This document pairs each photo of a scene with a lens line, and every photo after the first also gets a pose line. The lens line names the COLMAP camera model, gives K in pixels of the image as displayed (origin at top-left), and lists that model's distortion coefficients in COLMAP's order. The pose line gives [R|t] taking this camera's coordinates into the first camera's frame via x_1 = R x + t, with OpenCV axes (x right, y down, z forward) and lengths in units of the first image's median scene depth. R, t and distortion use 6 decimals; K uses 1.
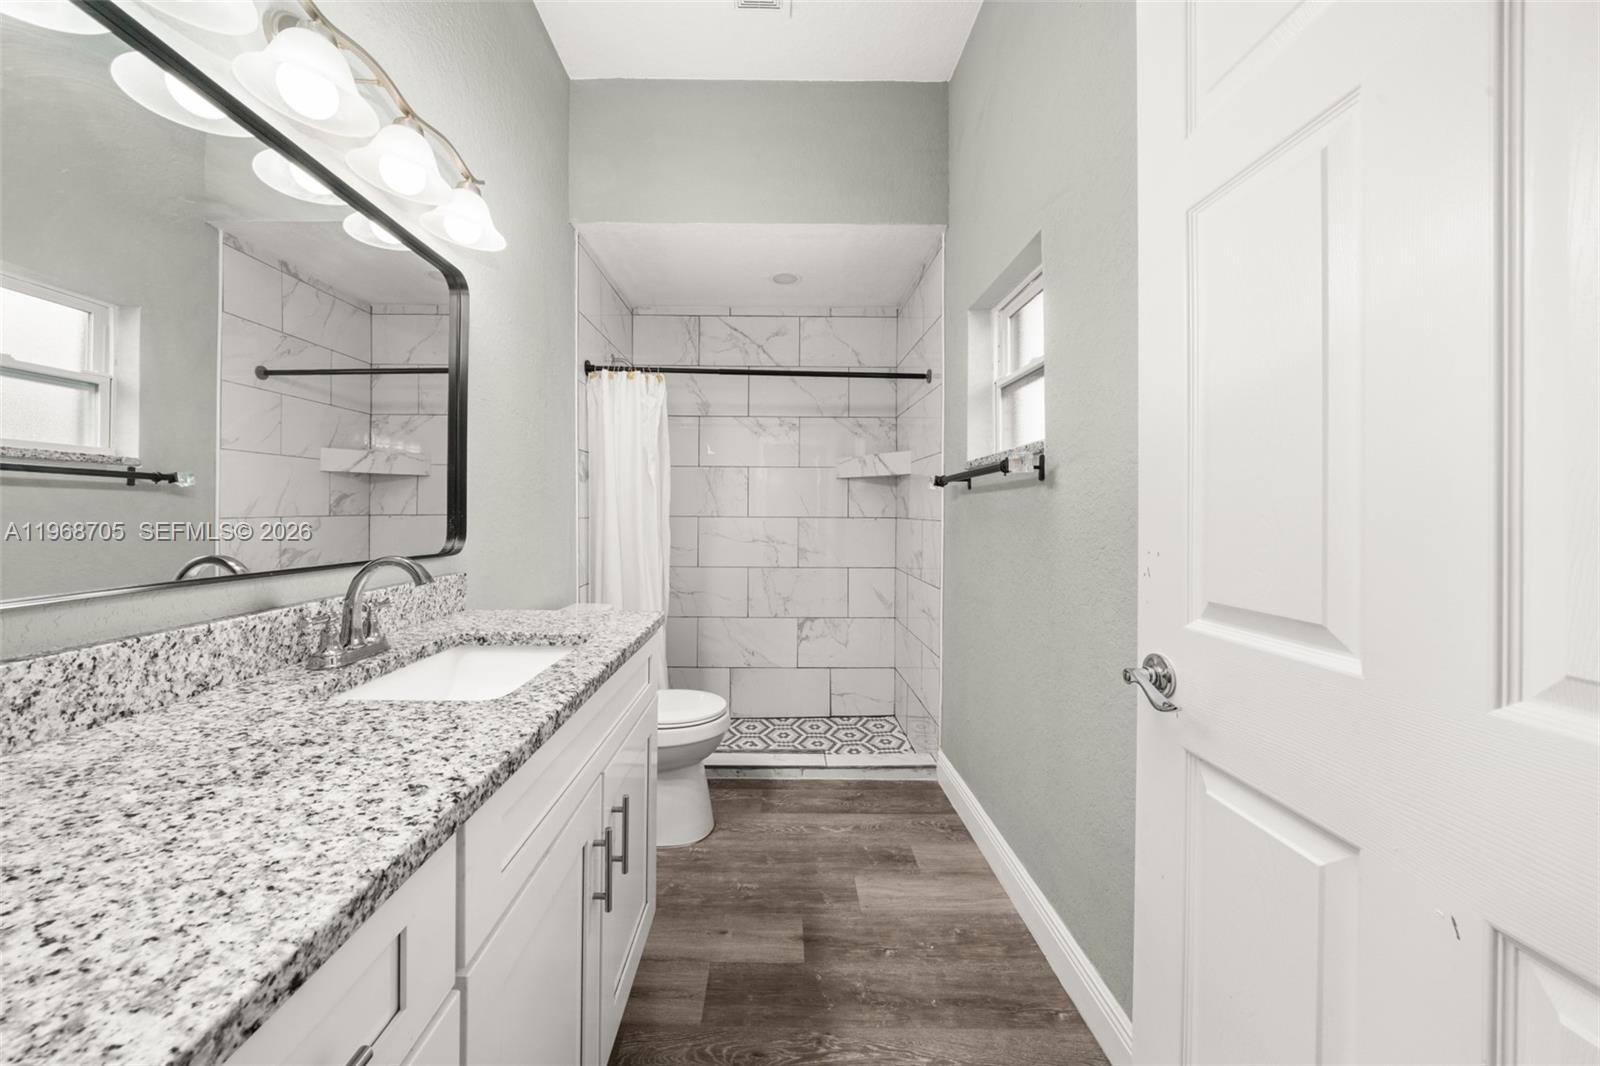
lens RADIAL K [[554.1, 0, 766.1], [0, 554.1, 513.1], [0, 0, 1]] dist [-0.009638, 0.001240]
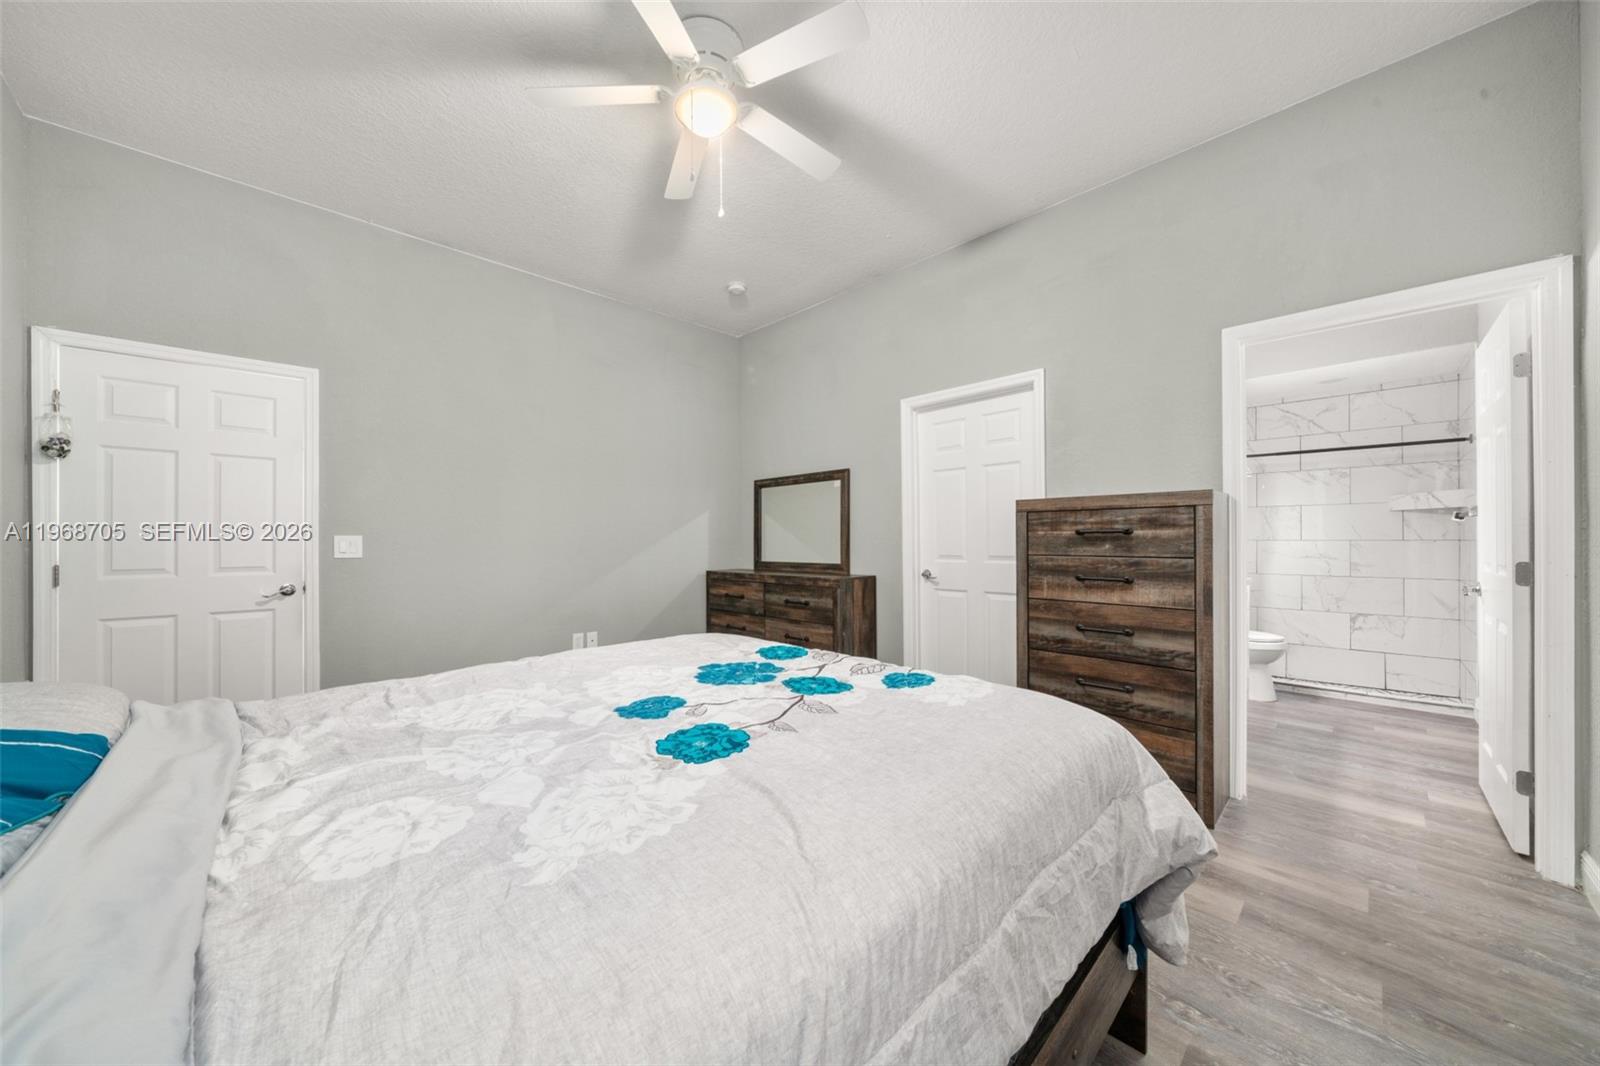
lens RADIAL K [[554.1, 0, 784.9], [0, 554.1, 537.5], [0, 0, 1]] dist [-0.009638, 0.001240]
pose [[0.680928, -0.007499, -0.732312, 0.132108], [0.006073, 0.999971, -0.004593, -0.002156], [0.732325, -0.001320, 0.680954, -1.253661]]
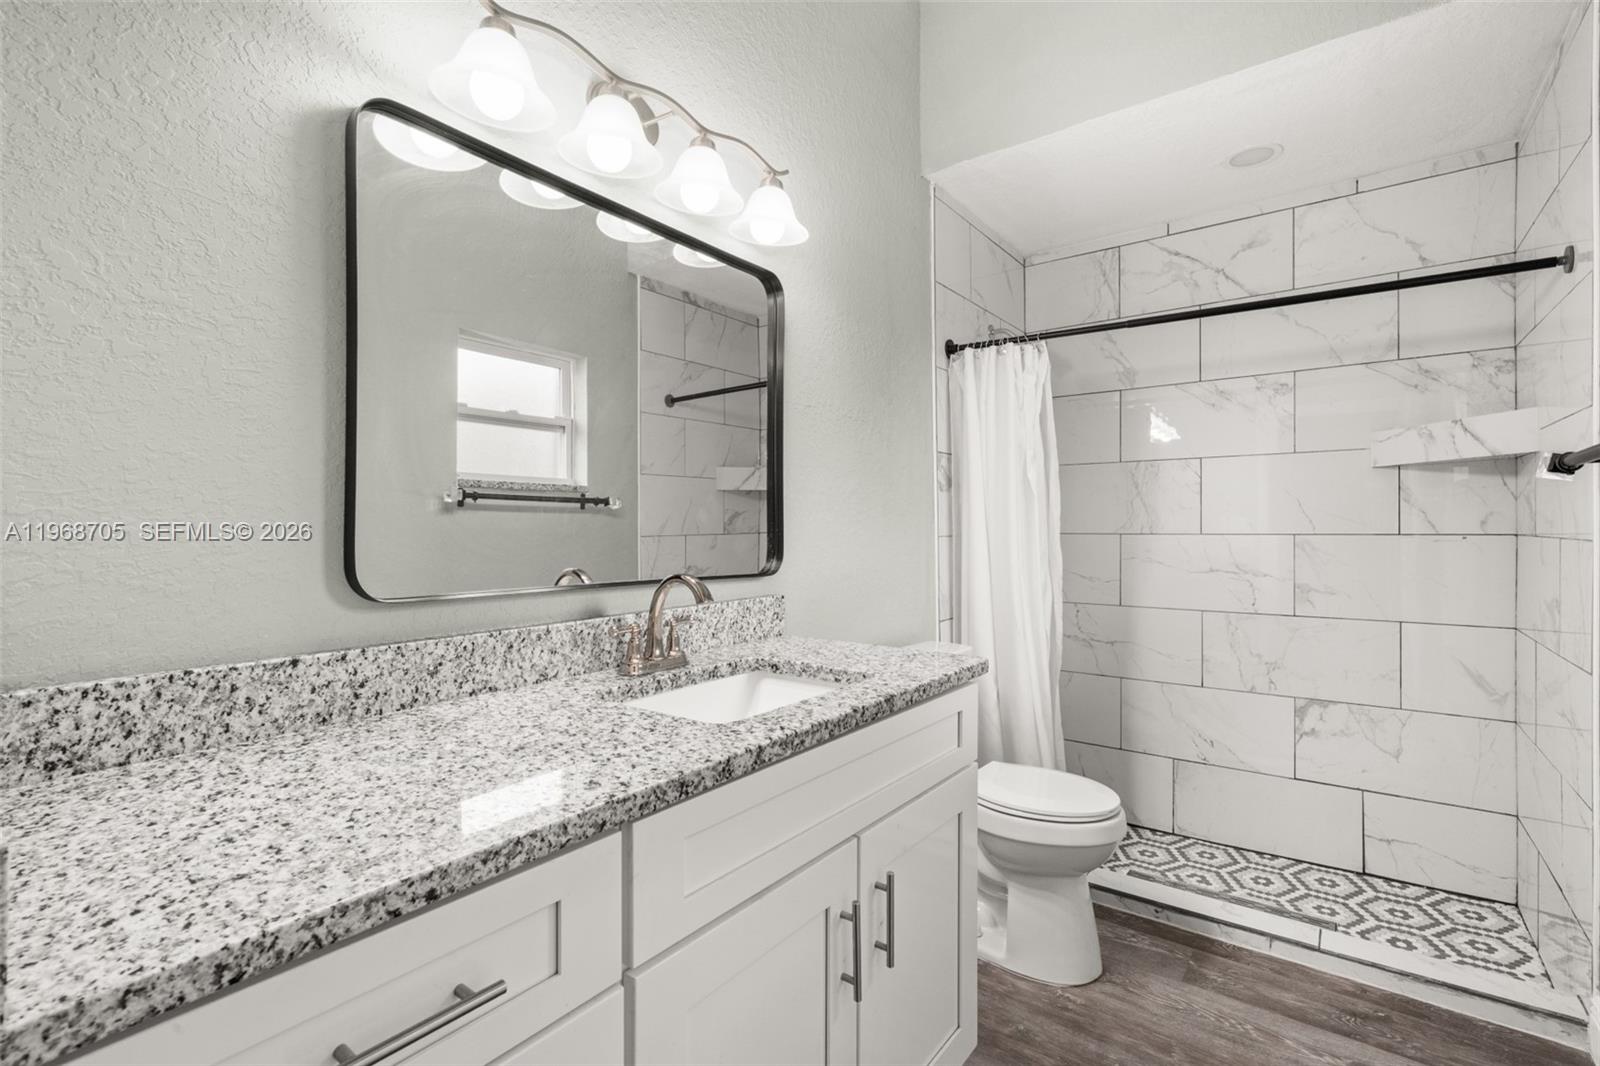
lens RADIAL K [[722.0, 0, 786.2], [0, 722.0, 530.9], [0, 0, 1]] dist [0.004733, -0.000928]
pose [[0.793974, -0.005590, -0.607926, 0.128884], [0.006976, 0.999976, -0.000083, -0.000145], [0.607912, -0.004175, 0.793994, 0.022750]]
